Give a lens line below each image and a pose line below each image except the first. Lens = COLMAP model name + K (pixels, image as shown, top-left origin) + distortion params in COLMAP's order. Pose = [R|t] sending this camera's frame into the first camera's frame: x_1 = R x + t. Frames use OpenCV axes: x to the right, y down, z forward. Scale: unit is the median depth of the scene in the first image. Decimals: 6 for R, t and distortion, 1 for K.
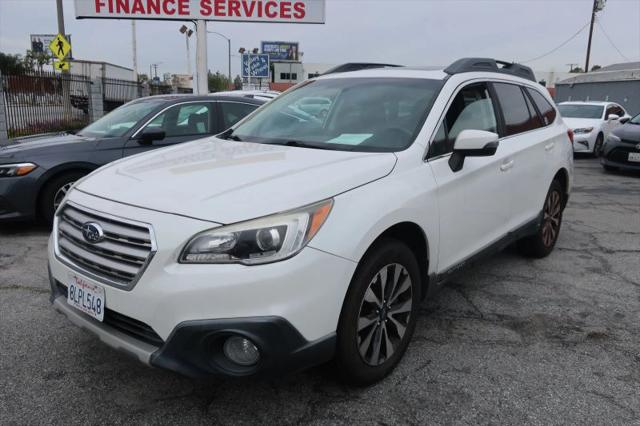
lens RADIAL K [[500.6, 0, 319.2], [0, 500.6, 216.5], [0, 0, 1]] dist [0.005969, 0.005741]
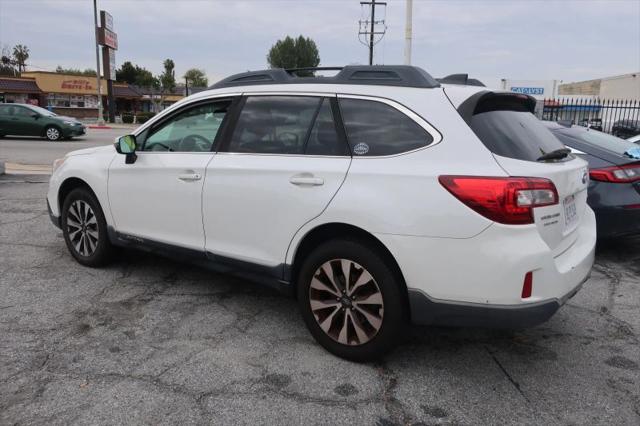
lens RADIAL K [[500.6, 0, 321.5], [0, 500.6, 212.2], [0, 0, 1]] dist [0.005969, 0.005741]
pose [[0.062901, 0.174982, -0.982560, 1.349665], [-0.251808, 0.955441, 0.154032, -0.246575], [0.965731, 0.237727, 0.104160, 1.118075]]
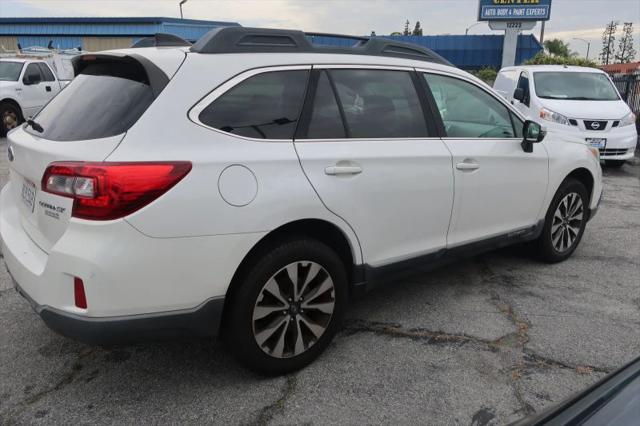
lens RADIAL K [[500.6, 0, 318.3], [0, 500.6, 210.7], [0, 0, 1]] dist [0.005969, 0.005741]
pose [[-0.977715, -0.086668, 0.191214, 0.048135], [0.012011, 0.886225, 0.463100, -0.517566], [-0.209594, 0.455076, -0.865434, 2.118823]]
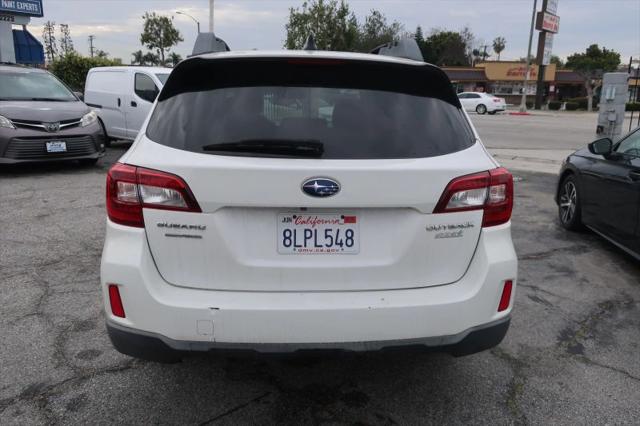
lens RADIAL K [[500.6, 0, 318.4], [0, 500.6, 212.0], [0, 0, 1]] dist [0.005969, 0.005741]
pose [[-0.713516, 0.133916, -0.687722, 0.928928], [-0.190873, 0.907285, 0.374701, -0.446499], [0.674138, 0.398623, -0.621802, 1.913857]]
